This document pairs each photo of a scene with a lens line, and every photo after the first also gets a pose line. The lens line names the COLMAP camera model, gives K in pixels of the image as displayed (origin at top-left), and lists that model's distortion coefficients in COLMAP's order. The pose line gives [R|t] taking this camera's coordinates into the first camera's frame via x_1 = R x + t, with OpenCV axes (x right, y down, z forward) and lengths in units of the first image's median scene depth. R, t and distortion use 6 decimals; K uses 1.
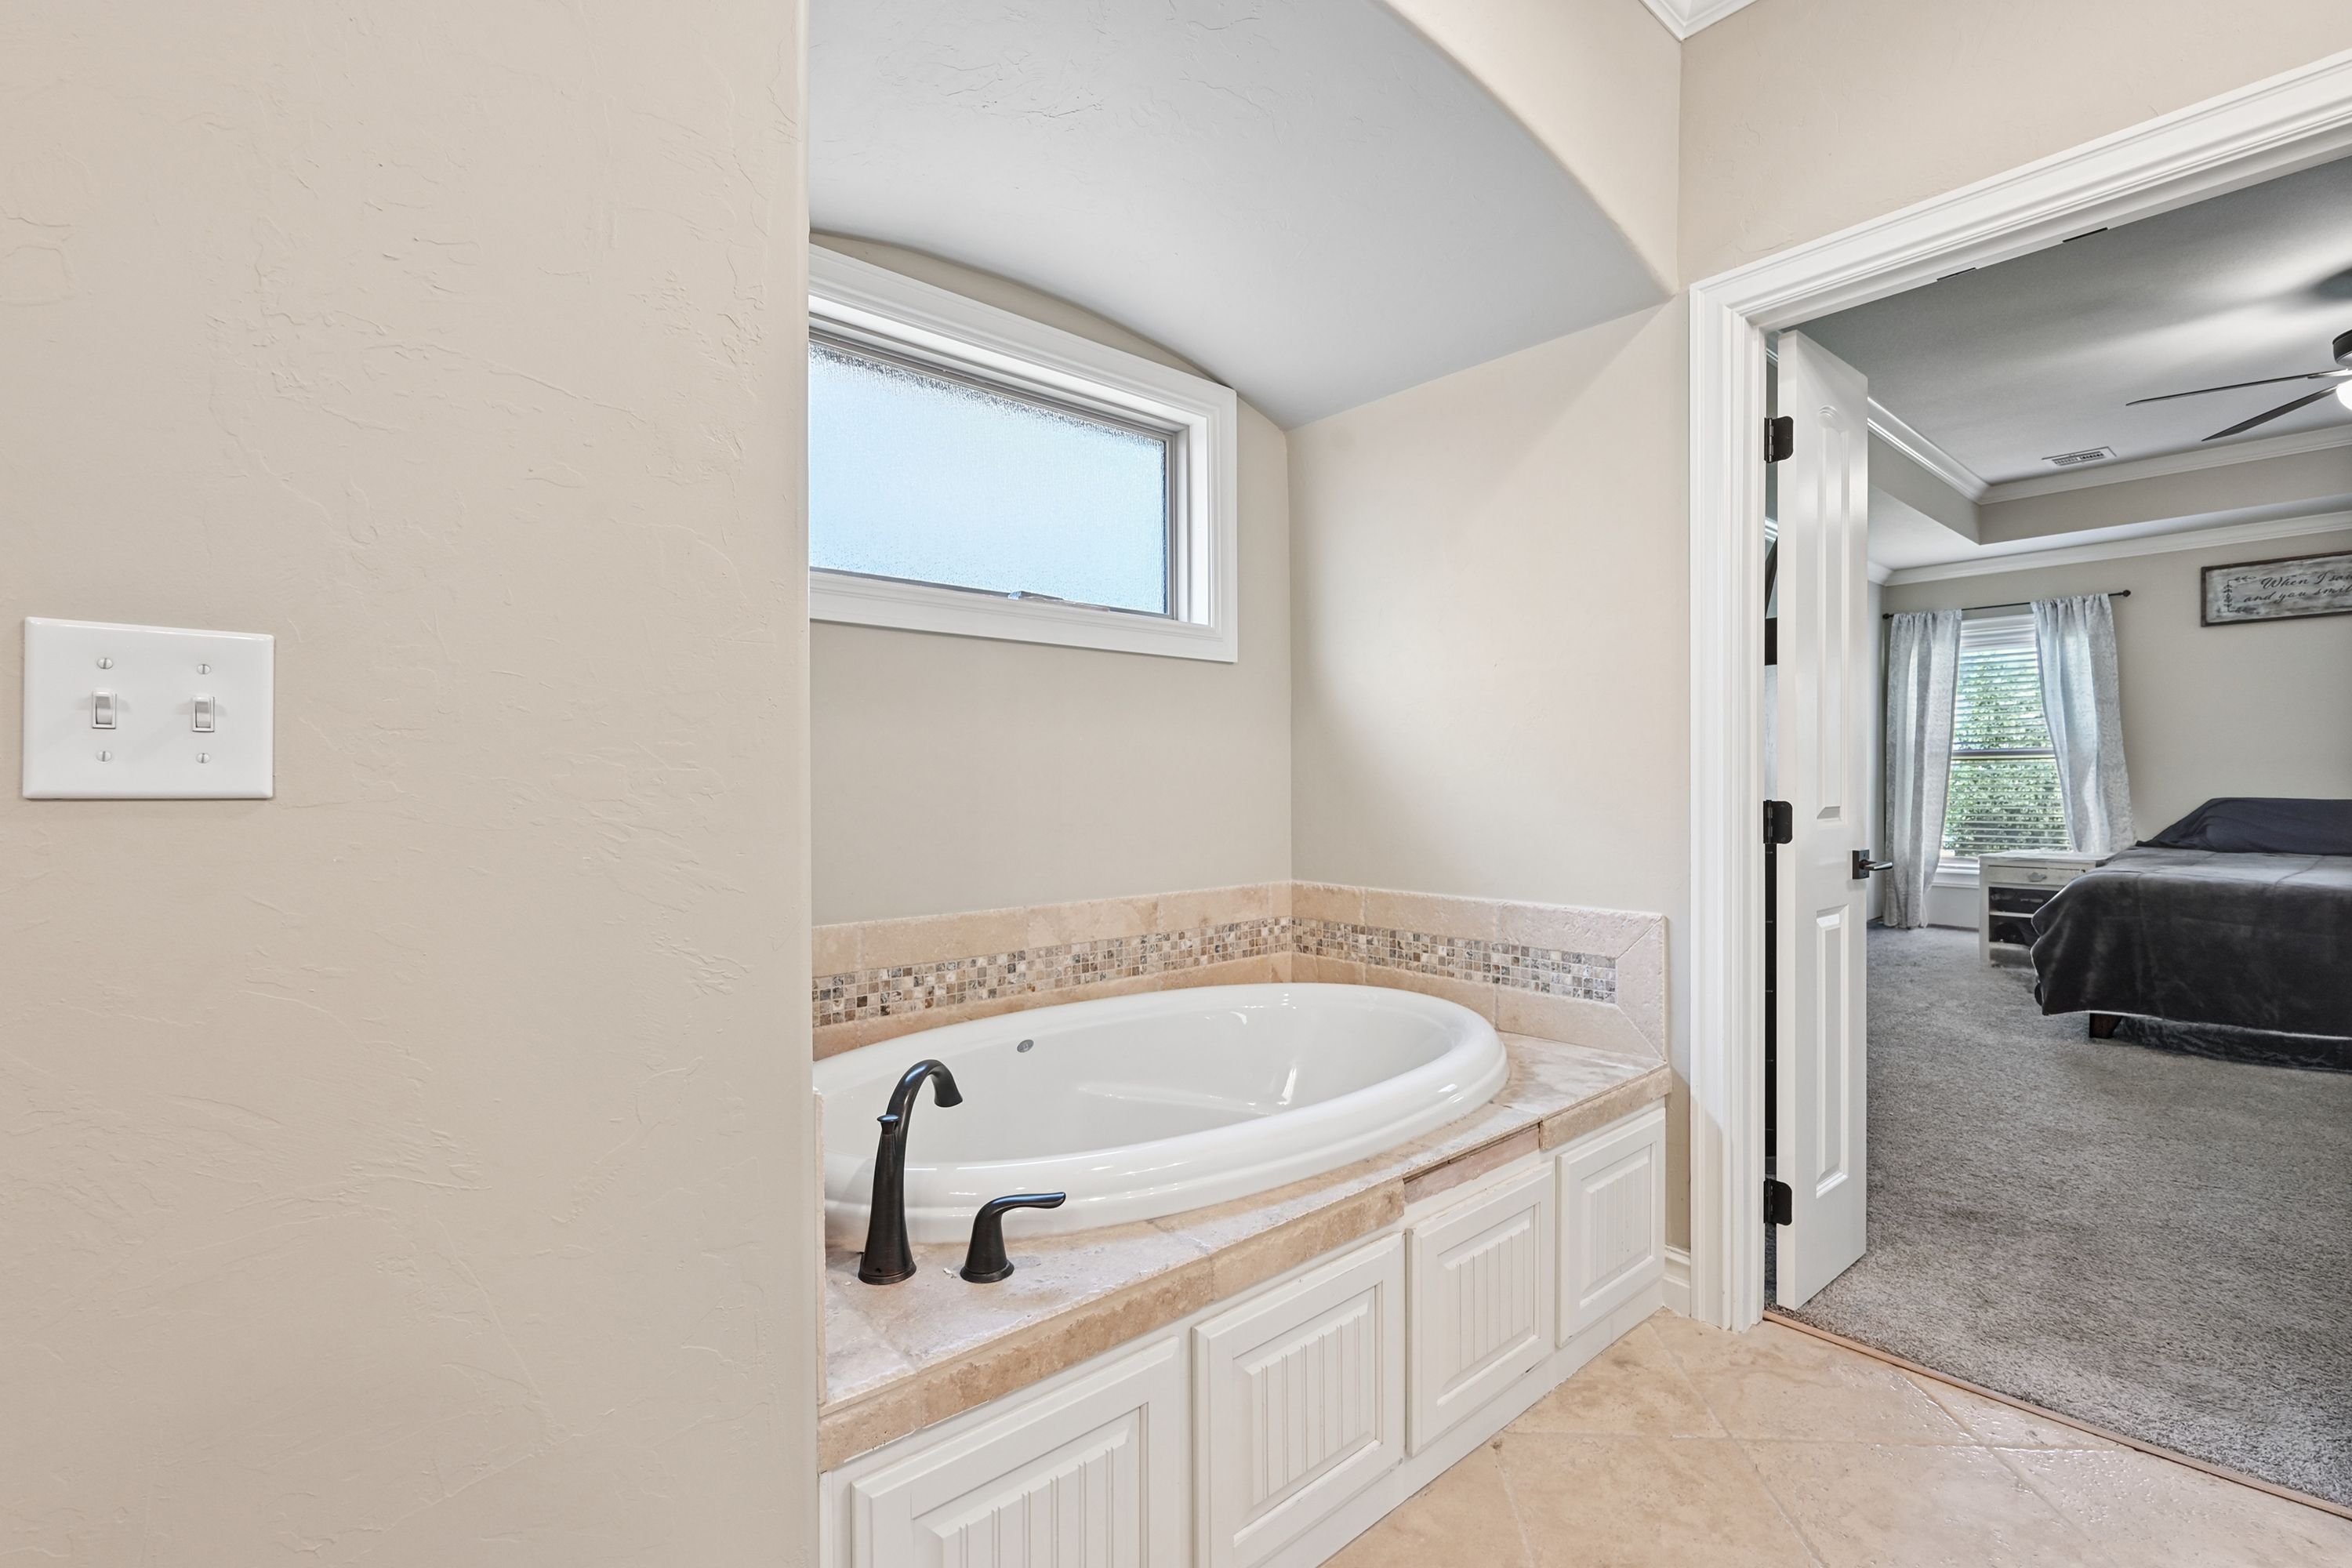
lens RADIAL K [[1045.9, 0, 1157.6], [0, 1045.9, 789.4], [0, 0, 1]] dist [-0.006364, 0.003003]
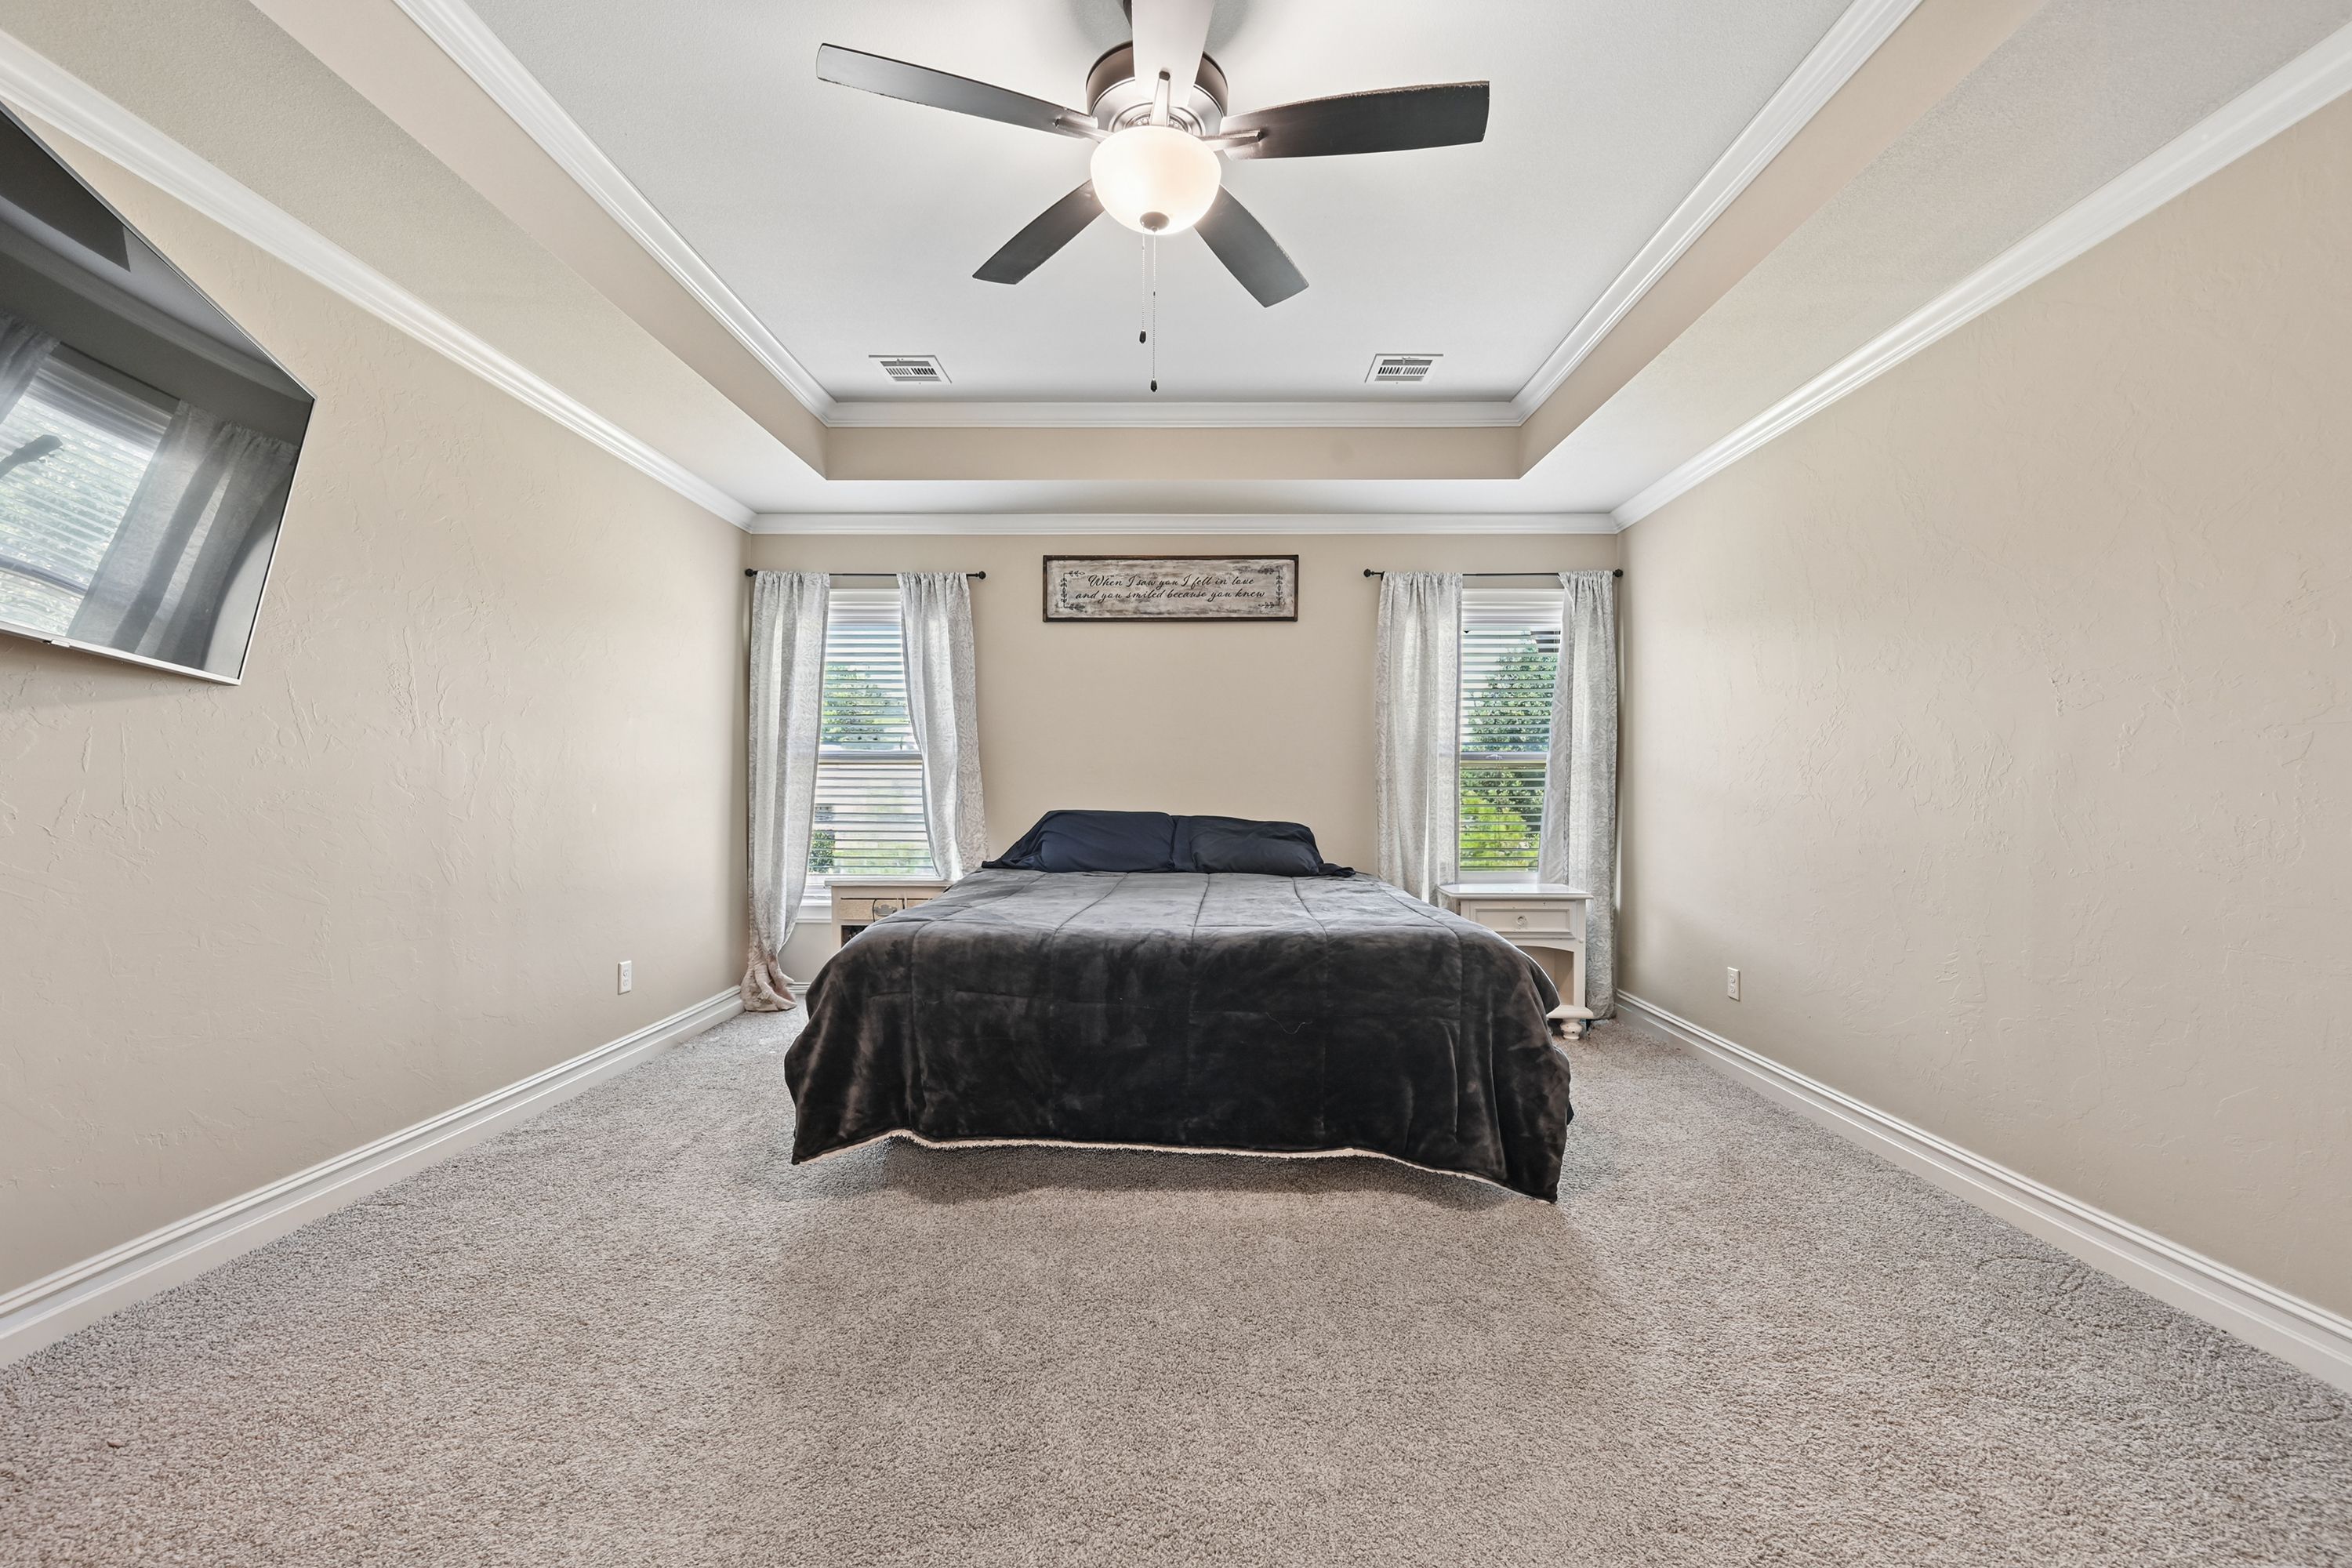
lens RADIAL K [[965.8, 0, 1168.9], [0, 965.8, 805.4], [0, 0, 1]] dist [-0.003500, 0.000738]
pose [[0.673151, -0.001217, 0.739504, 0.456172], [-0.004379, 0.999975, 0.005631, -0.001790], [-0.739492, -0.007029, 0.673129, 0.355092]]
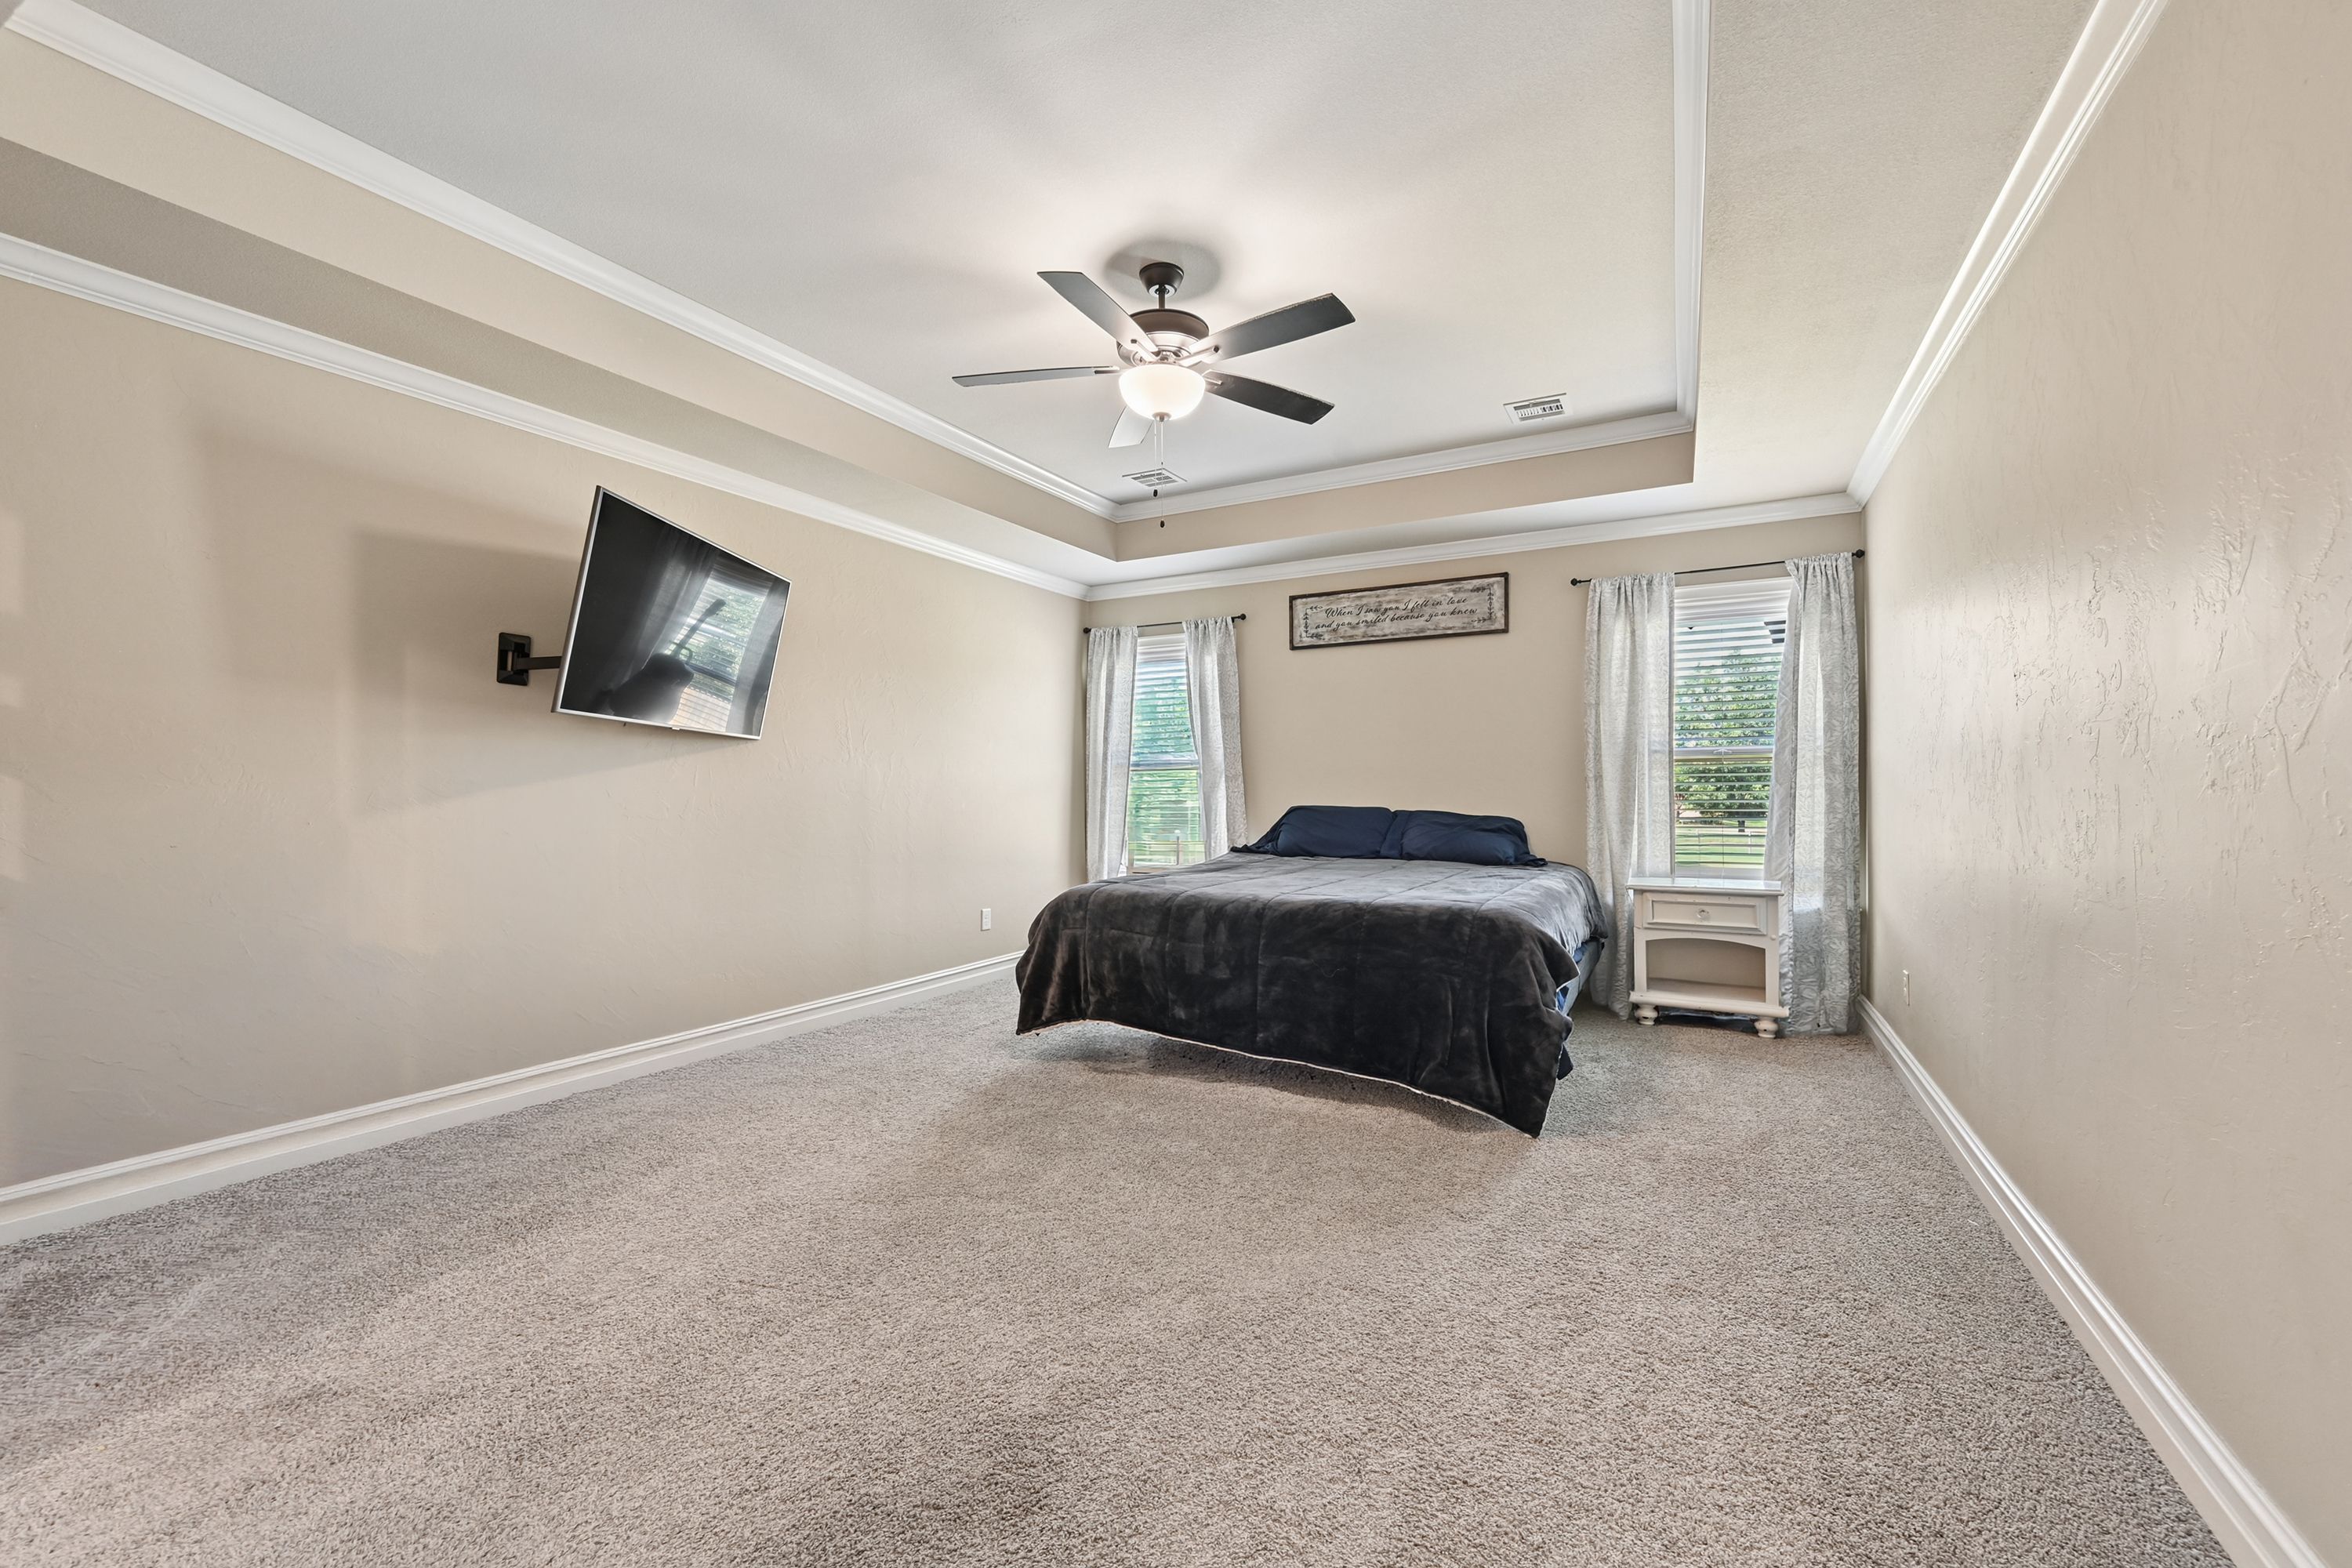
lens RADIAL K [[965.8, 0, 1170.6], [0, 965.8, 788.7], [0, 0, 1]] dist [-0.003500, 0.000738]
pose [[0.941685, 0.000895, 0.336496, 0.542187], [0.001519, 0.999975, -0.006909, -0.003494], [-0.336494, 0.007017, 0.941660, 0.086738]]
